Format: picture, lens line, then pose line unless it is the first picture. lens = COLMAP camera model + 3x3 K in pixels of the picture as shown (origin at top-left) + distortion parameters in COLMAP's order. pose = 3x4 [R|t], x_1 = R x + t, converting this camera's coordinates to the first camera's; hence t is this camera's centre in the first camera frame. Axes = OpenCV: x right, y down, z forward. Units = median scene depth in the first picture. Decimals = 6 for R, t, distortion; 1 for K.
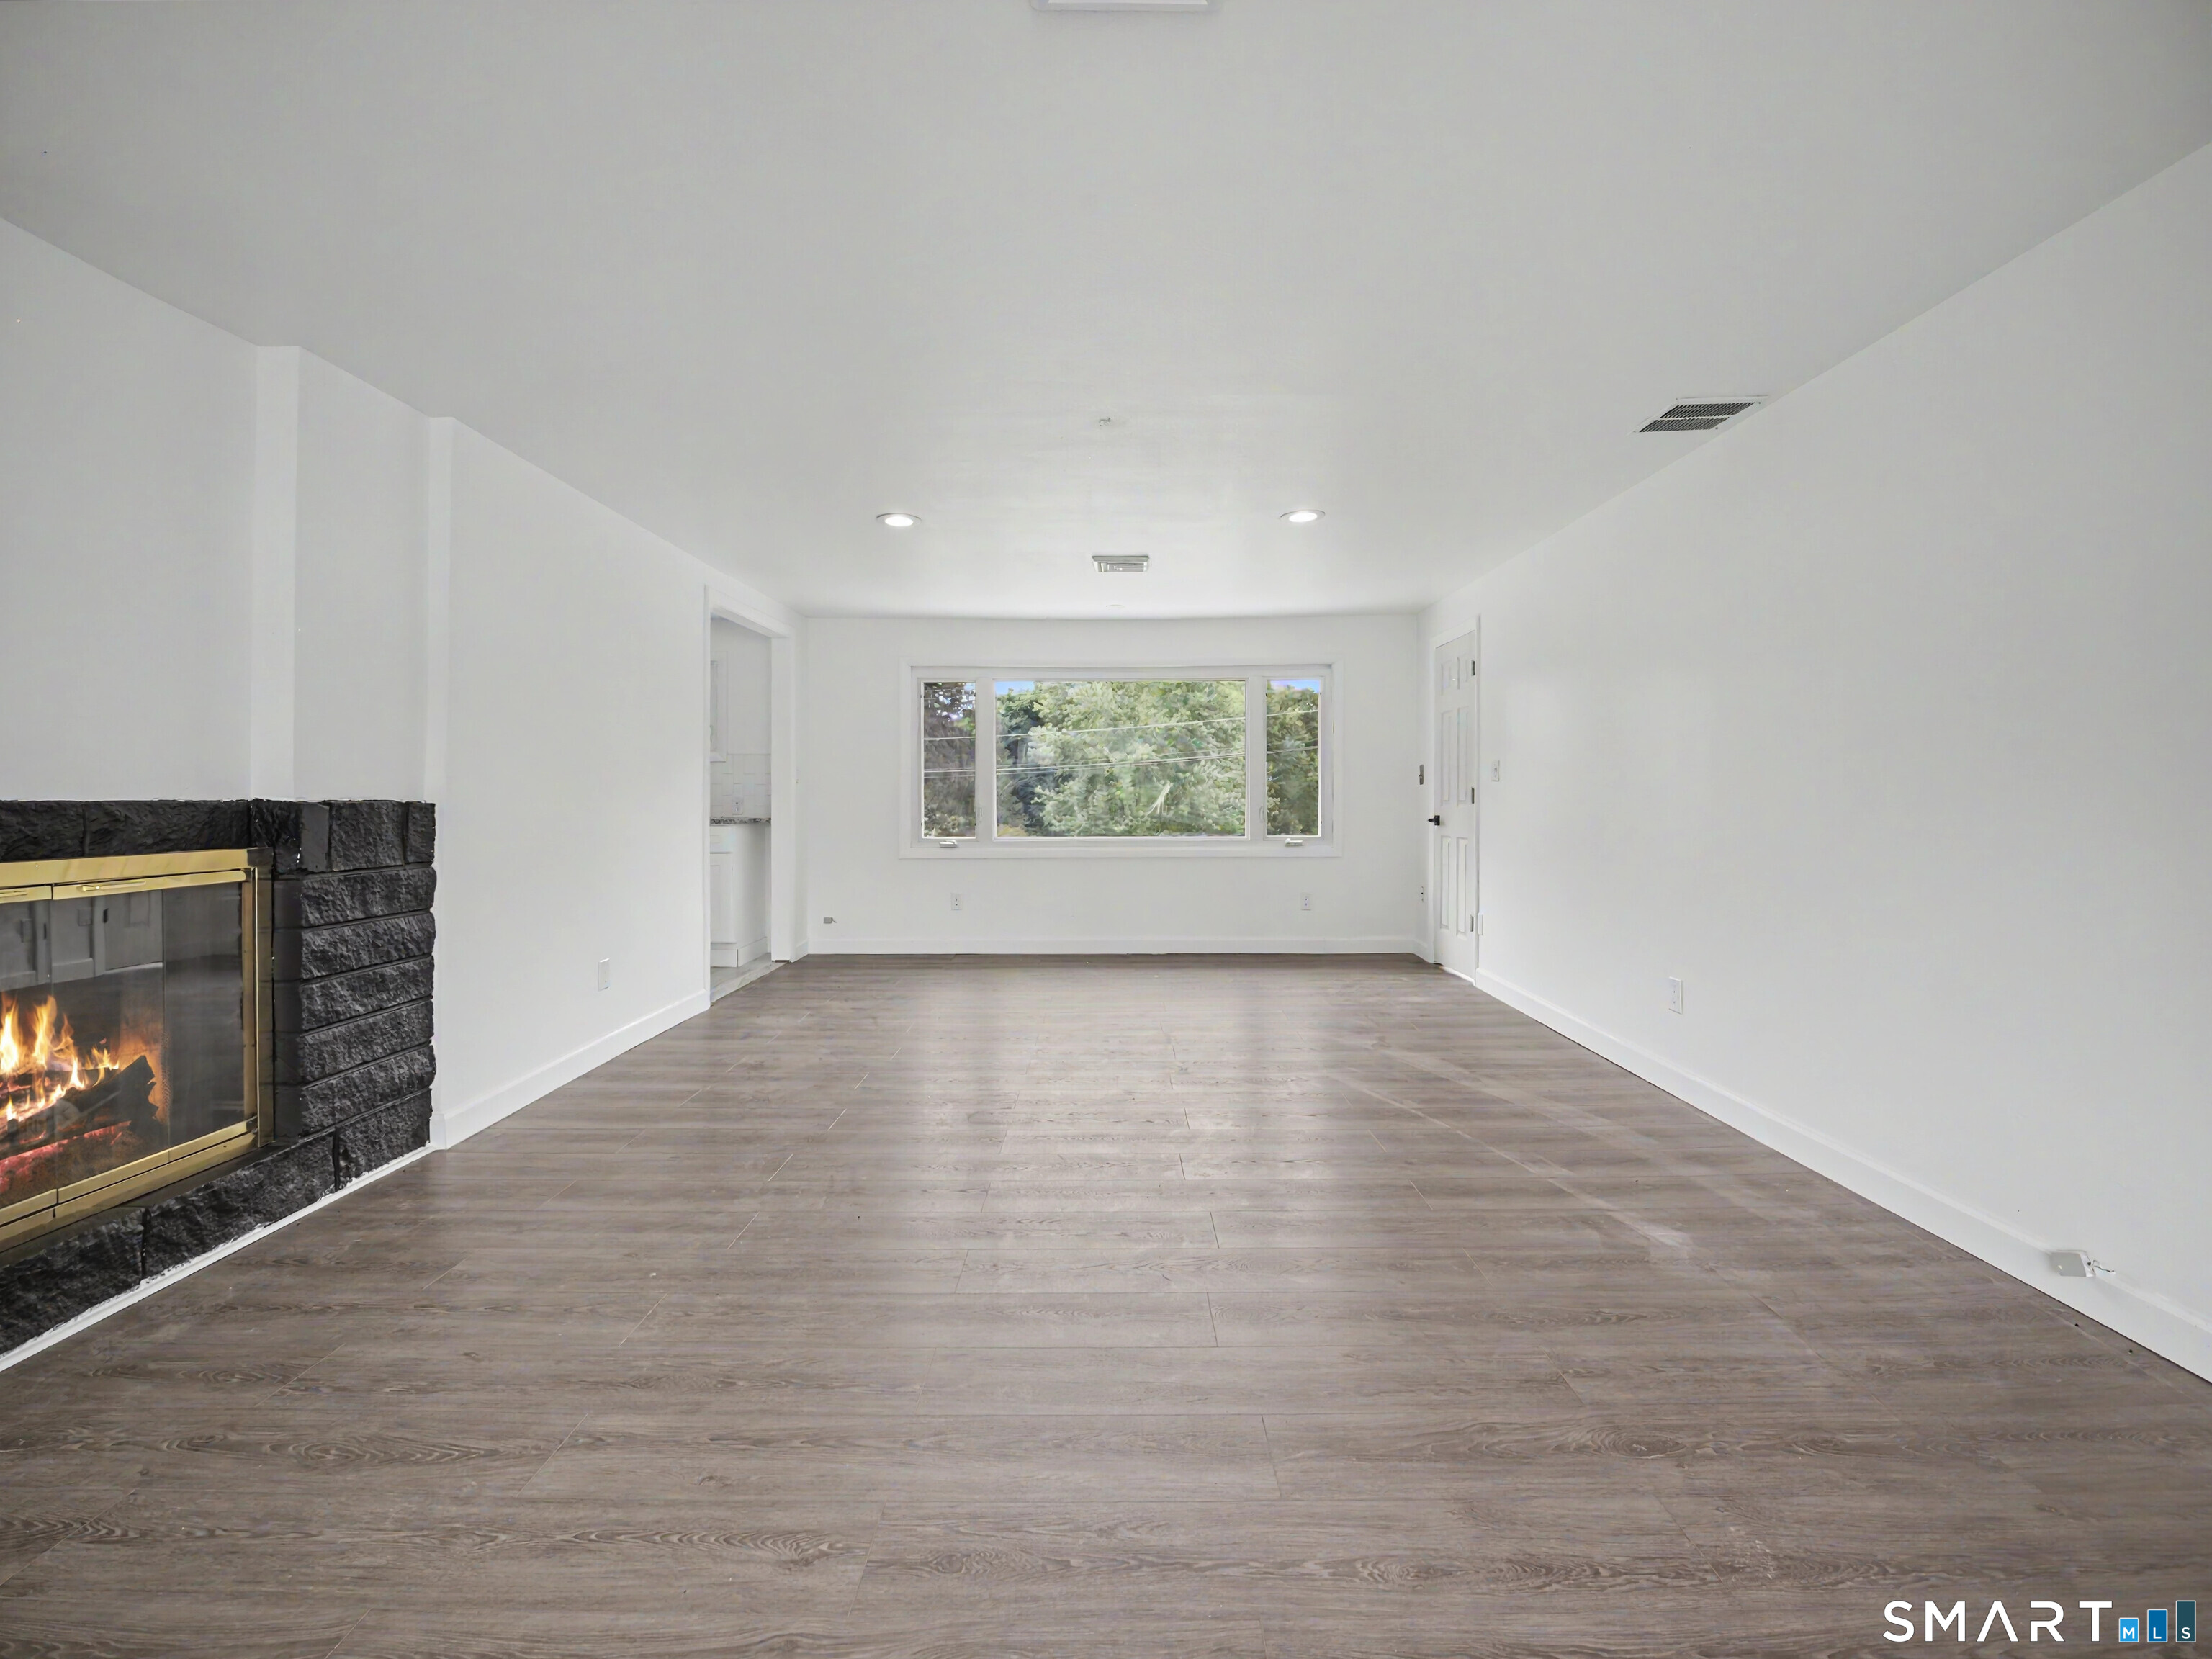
lens RADIAL K [[1007.6, 0, 1108.1], [0, 1007.6, 805.6], [0, 0, 1]] dist [-0.019879, 0.000307]
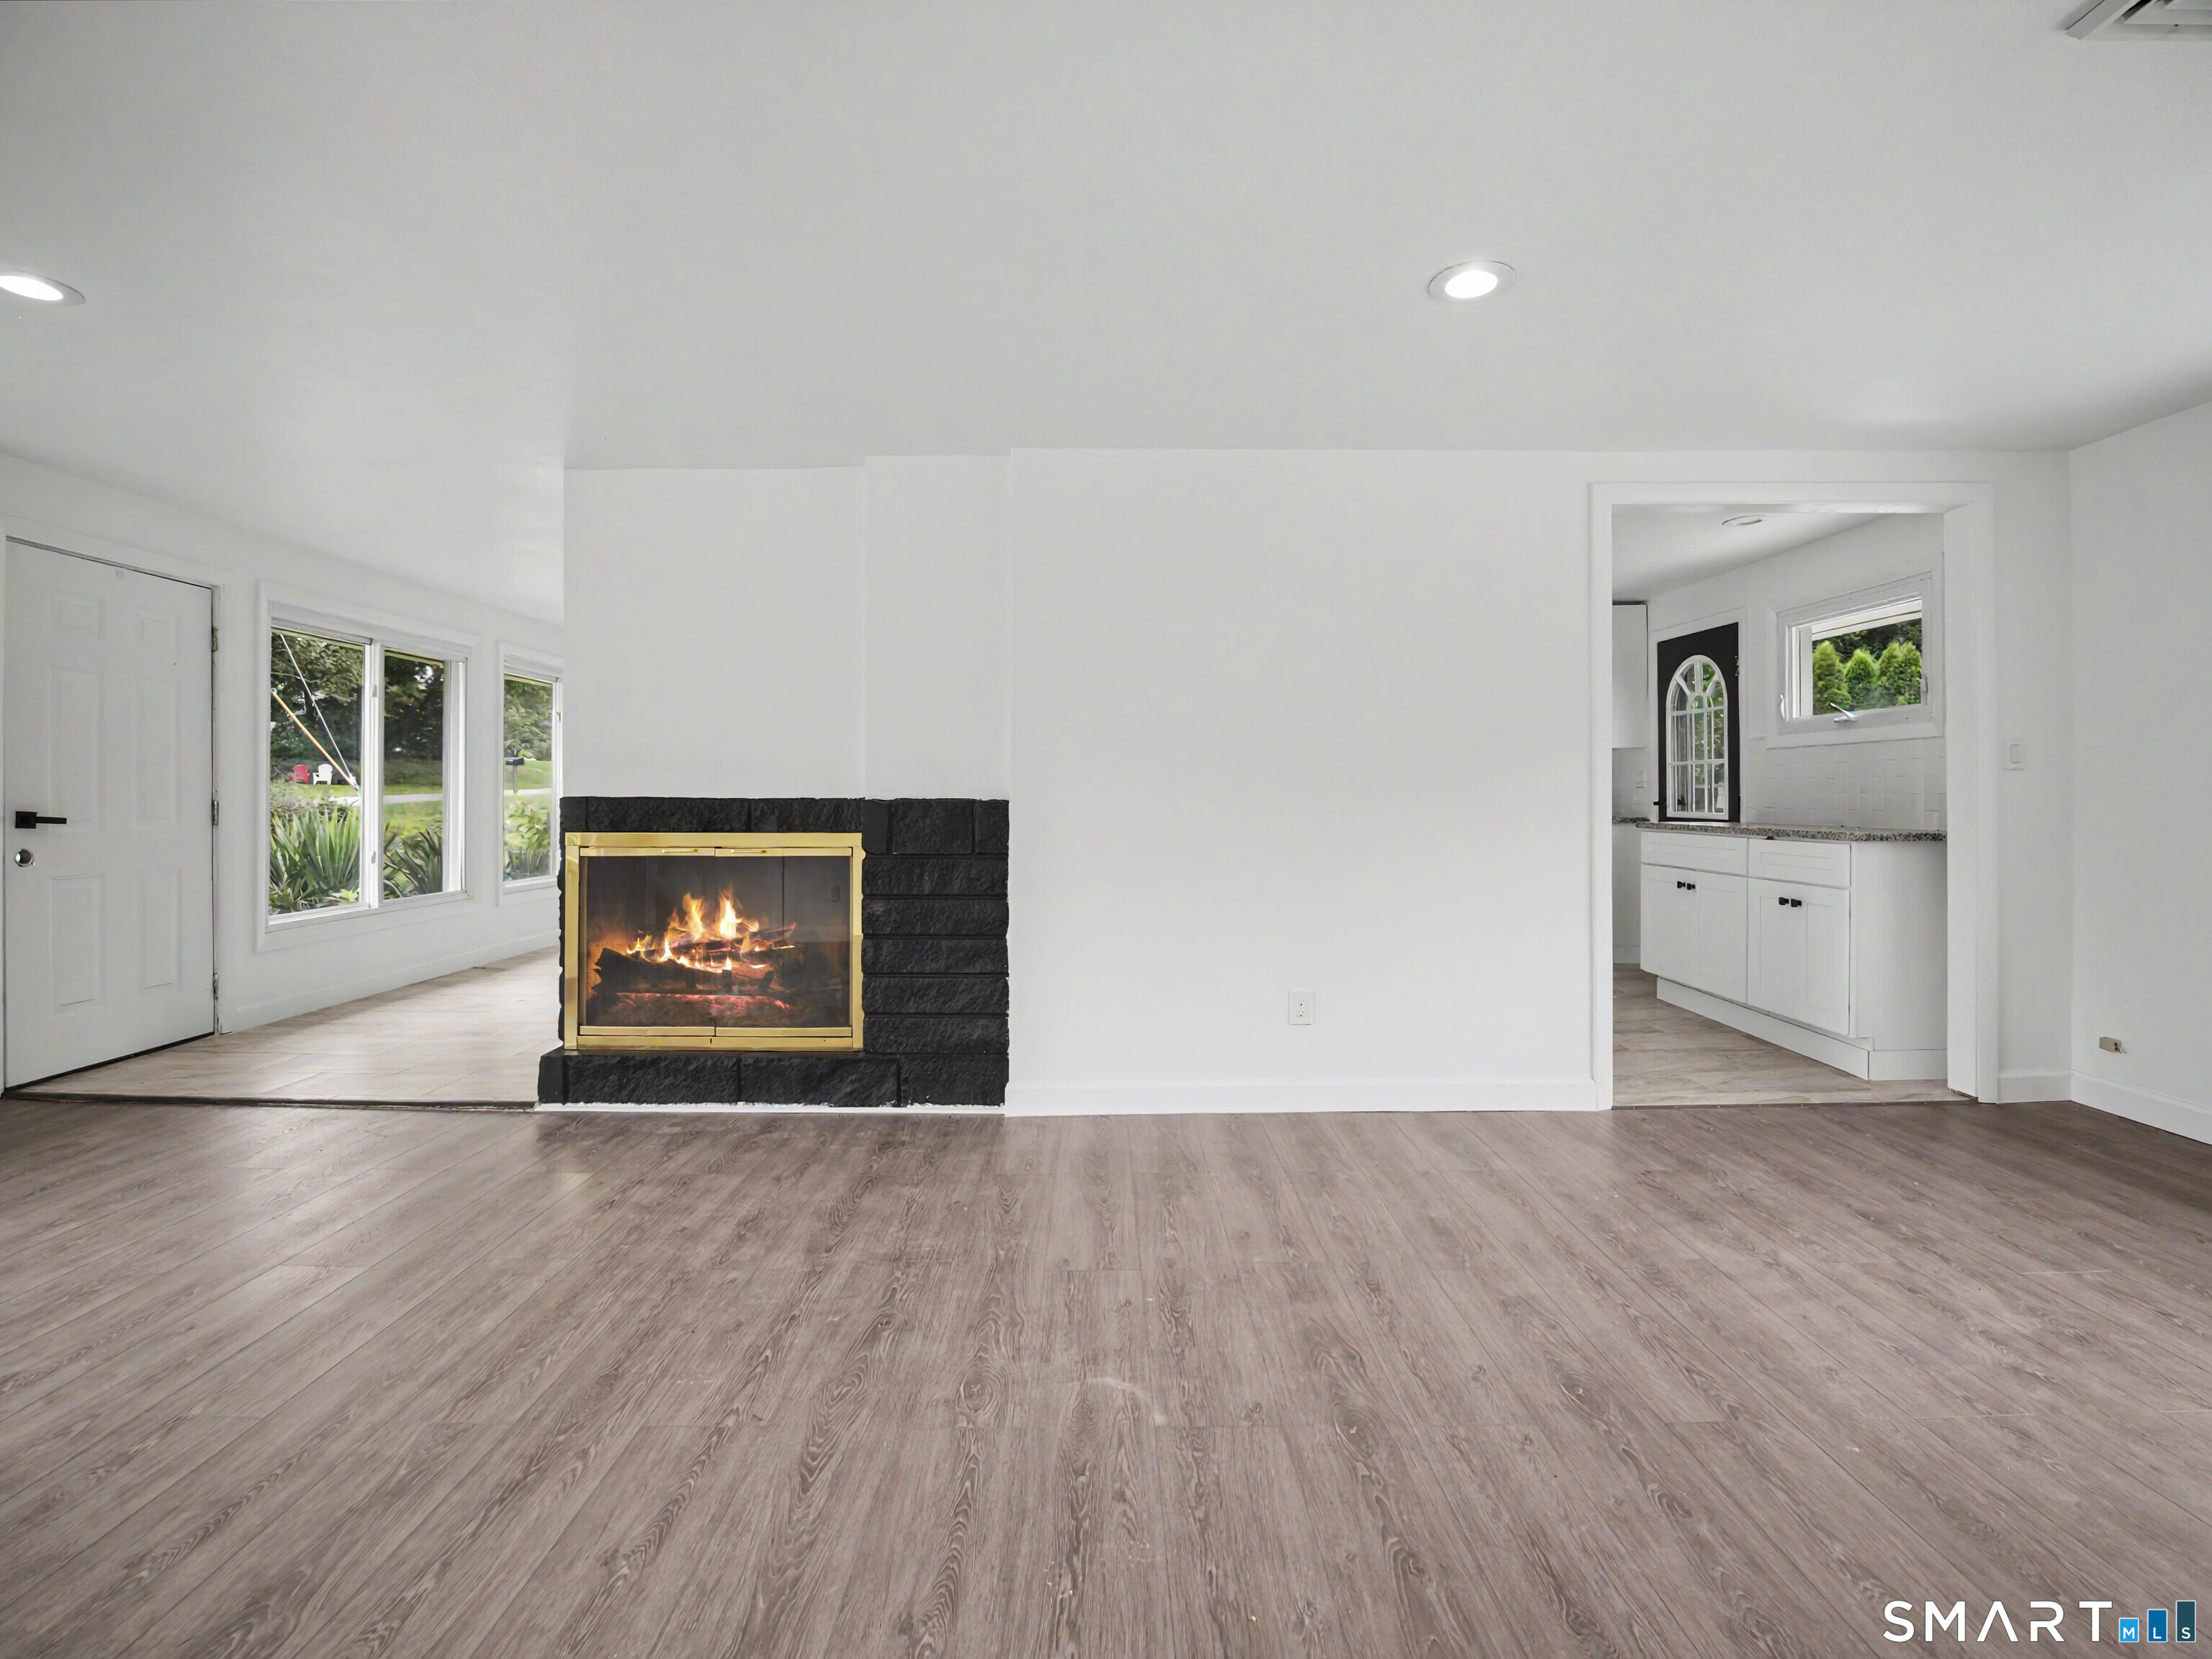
lens RADIAL K [[1007.6, 0, 1108.1], [0, 1007.6, 805.6], [0, 0, 1]] dist [-0.019879, 0.000307]
pose [[0.003212, 0.001979, -0.999993, 0.494401], [-0.007783, 0.999968, 0.001954, 0.000163], [0.999965, 0.007777, 0.003228, 1.242333]]
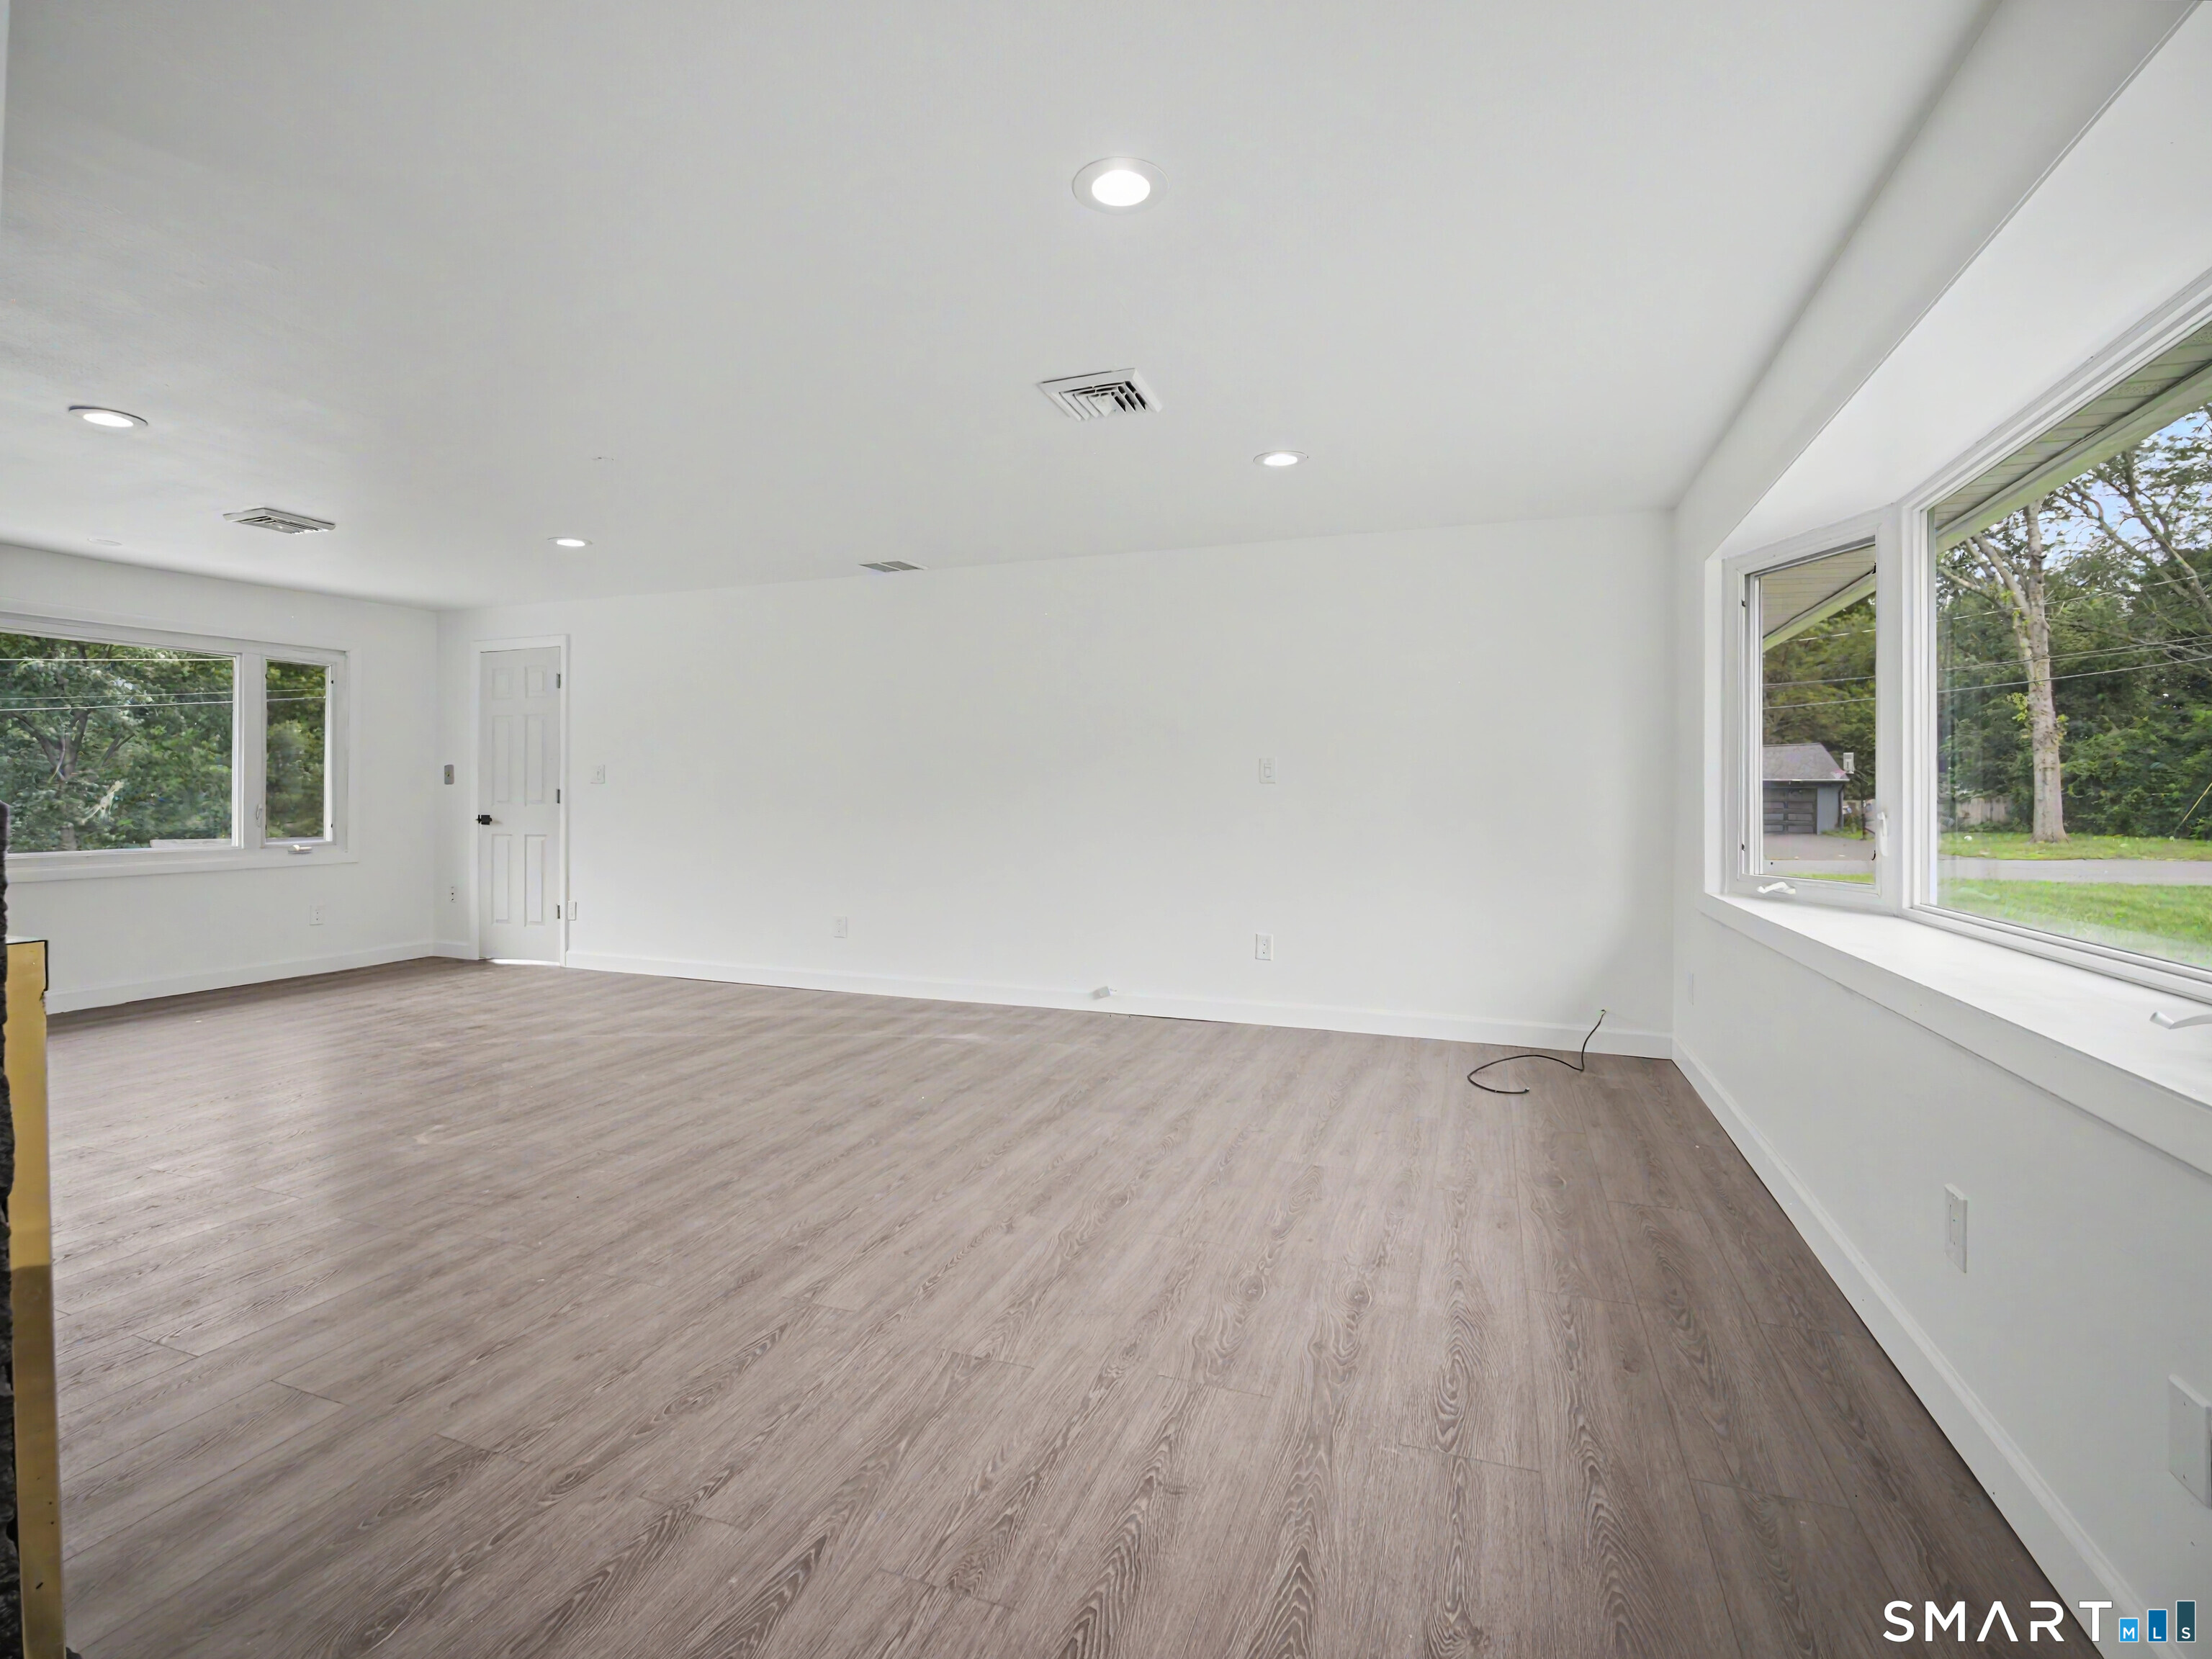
lens RADIAL K [[1007.6, 0, 1108.1], [0, 1007.6, 805.6], [0, 0, 1]] dist [-0.019879, 0.000307]
pose [[0.347547, -0.009110, 0.937618, -0.974425], [0.009959, 0.999932, 0.006025, 0.001242], [-0.937610, 0.007244, 0.347614, 0.109813]]
